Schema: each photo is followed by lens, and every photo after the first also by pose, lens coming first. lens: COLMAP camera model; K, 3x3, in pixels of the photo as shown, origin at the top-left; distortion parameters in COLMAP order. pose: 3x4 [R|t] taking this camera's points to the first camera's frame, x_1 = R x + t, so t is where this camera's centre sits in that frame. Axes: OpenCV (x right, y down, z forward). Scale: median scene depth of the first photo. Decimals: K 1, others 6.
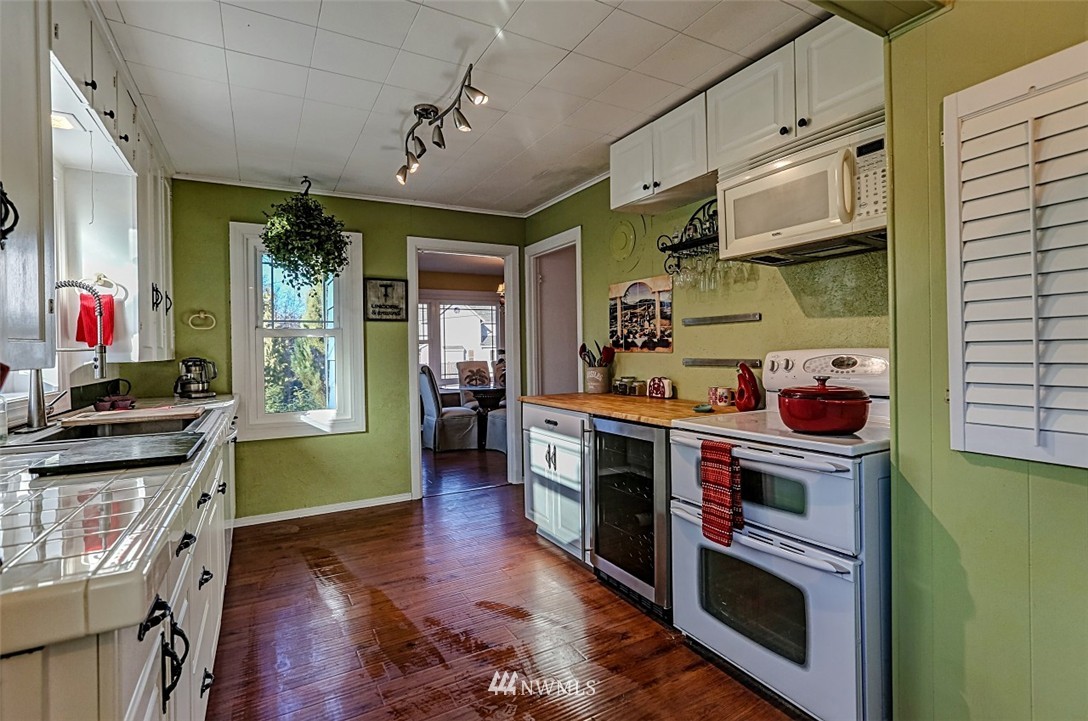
lens RADIAL K [[548.9, 0, 547.6], [0, 548.9, 347.8], [0, 0, 1]] dist [-0.000015, 0.000381]
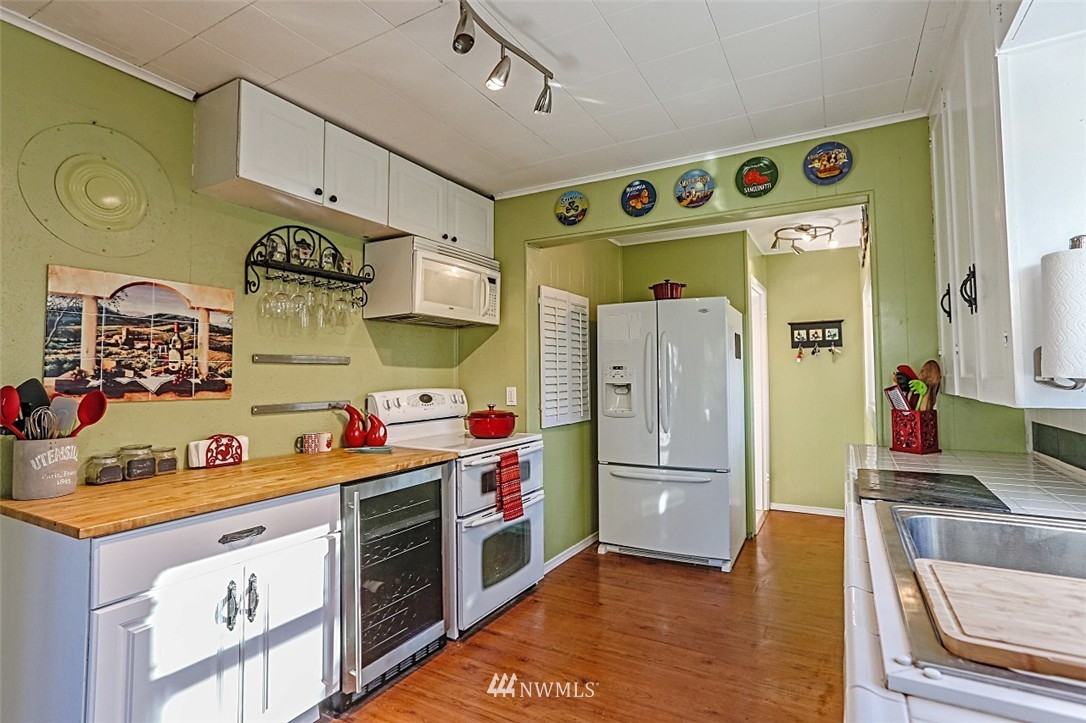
lens RADIAL K [[547.9, 0, 546.6], [0, 547.9, 348.8], [0, 0, 1]] dist [-0.000015, 0.000381]
pose [[-0.540404, 0.061232, 0.839175, -0.585177], [0.013678, 0.997856, -0.064002, -0.004625], [-0.841294, -0.023109, -0.540083, 1.007575]]
